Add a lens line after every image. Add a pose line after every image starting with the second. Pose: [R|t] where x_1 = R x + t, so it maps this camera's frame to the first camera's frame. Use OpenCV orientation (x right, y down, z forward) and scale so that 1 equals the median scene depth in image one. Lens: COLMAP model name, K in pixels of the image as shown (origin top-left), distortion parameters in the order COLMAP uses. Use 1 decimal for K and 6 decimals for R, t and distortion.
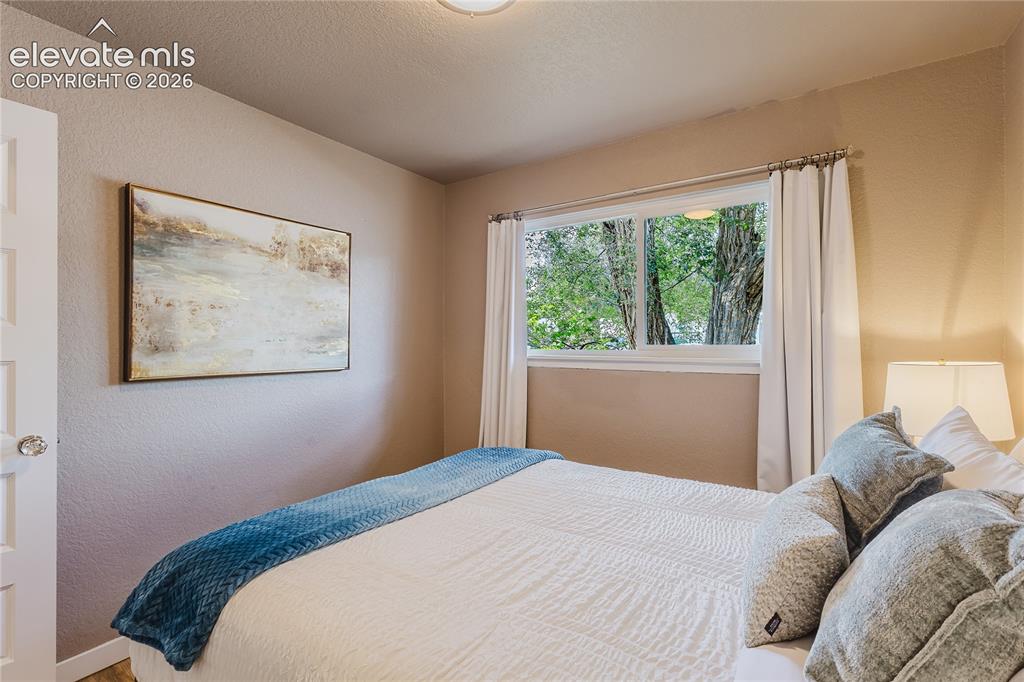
lens RADIAL K [[468.9, 0, 509.3], [0, 468.9, 339.2], [0, 0, 1]] dist [-0.000335, 0.001954]
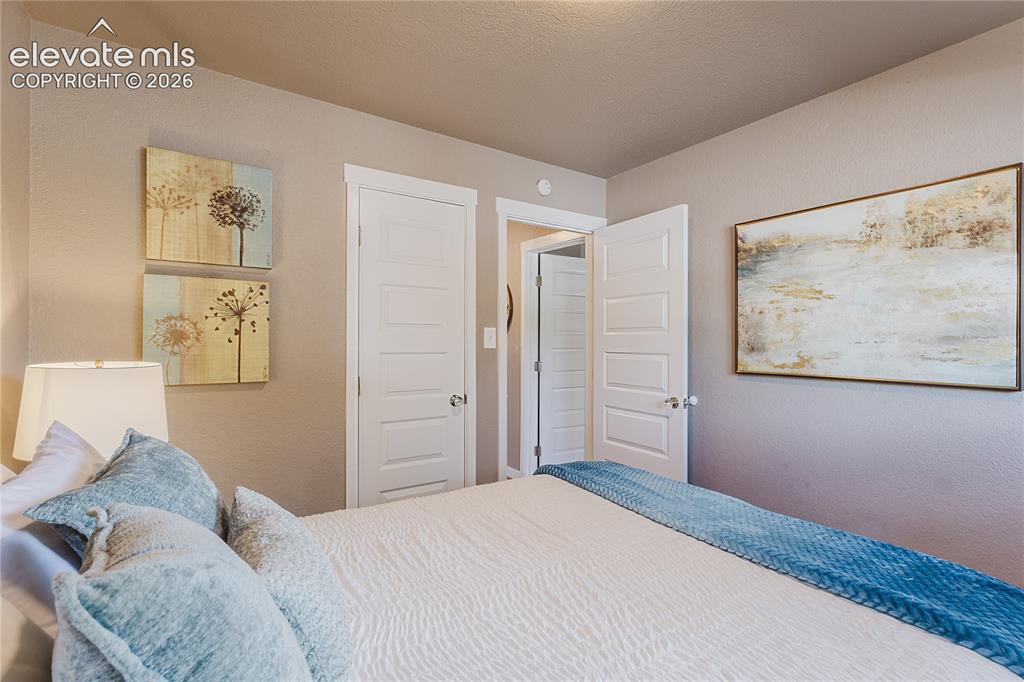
lens RADIAL K [[468.9, 0, 512.8], [0, 468.9, 340.6], [0, 0, 1]] dist [-0.000335, 0.001954]
pose [[-0.381261, -0.007038, -0.924441, 0.562702], [-0.002651, 0.999975, -0.006519, 0.007540], [0.924464, -0.000035, -0.381270, 0.774151]]
